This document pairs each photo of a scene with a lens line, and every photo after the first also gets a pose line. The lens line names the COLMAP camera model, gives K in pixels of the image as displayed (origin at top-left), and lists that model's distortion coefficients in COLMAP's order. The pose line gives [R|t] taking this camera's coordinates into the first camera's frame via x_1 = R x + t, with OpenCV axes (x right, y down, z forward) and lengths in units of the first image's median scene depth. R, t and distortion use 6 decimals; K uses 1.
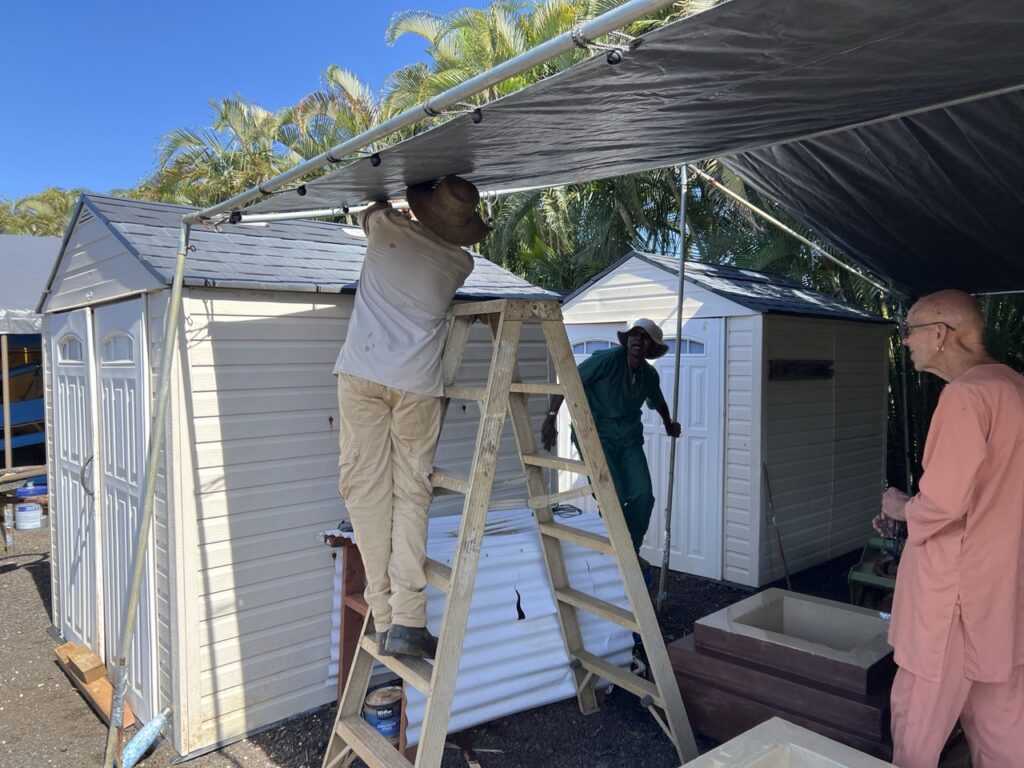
lens RADIAL K [[769.5, 0, 513.6], [0, 769.5, 395.0], [0, 0, 1]] dist [0.105439, -0.221572]
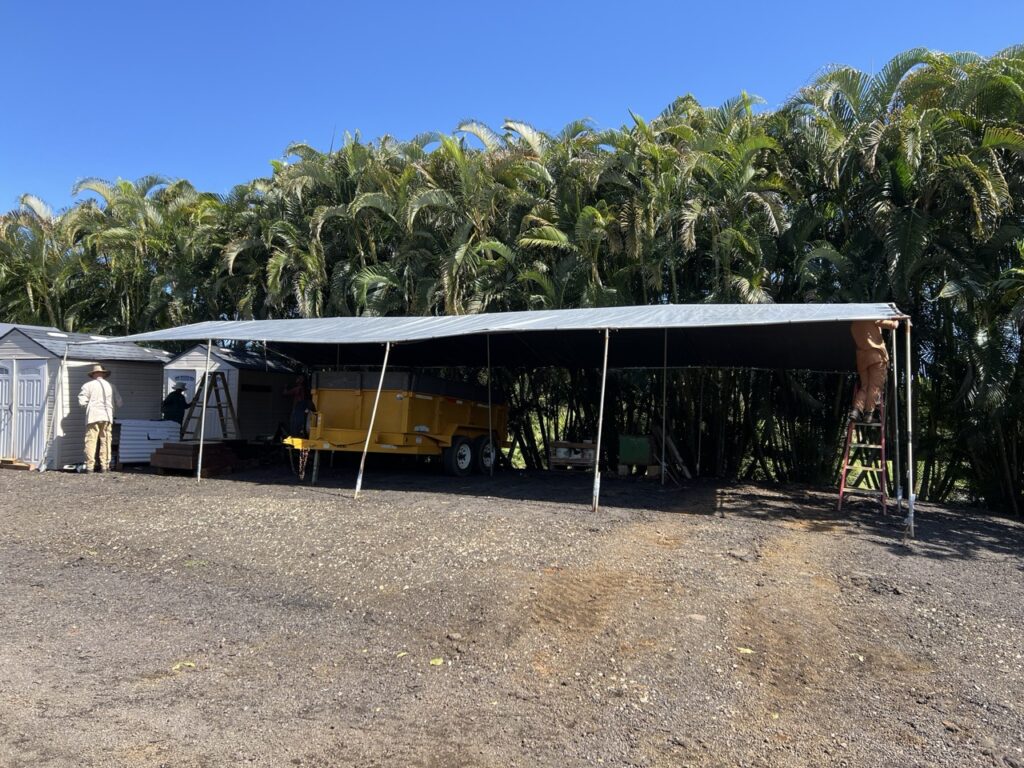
lens RADIAL K [[769.5, 0, 513.6], [0, 769.5, 395.0], [0, 0, 1]] dist [0.105439, -0.221572]
pose [[0.904372, 0.028116, 0.425817, -0.008271], [-0.002407, 0.998147, -0.060795, 0.240528], [-0.426738, 0.053956, 0.902765, -2.957054]]
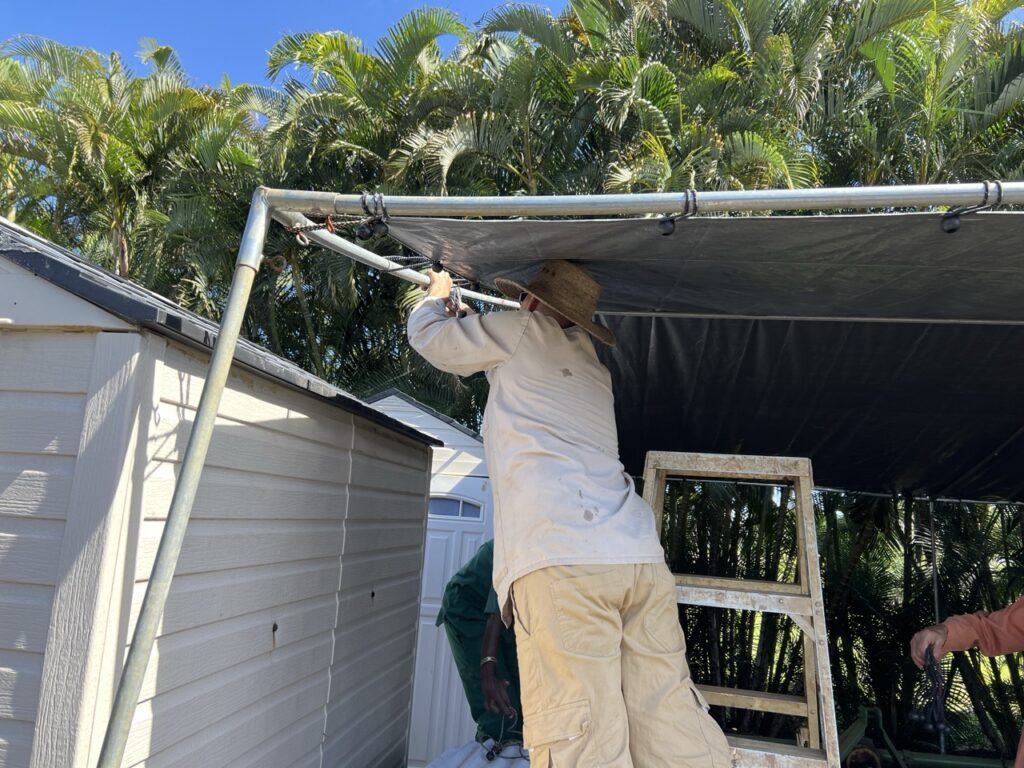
lens RADIAL K [[770.0, 0, 512.0], [0, 770.0, 384.0], [0, 0, 1]] dist [0.049663, -0.054570]
pose [[0.763370, 0.172063, 0.622624, -0.423411], [-0.044235, 0.975534, -0.215354, -0.021608], [-0.644445, 0.136853, 0.752304, 0.431963]]
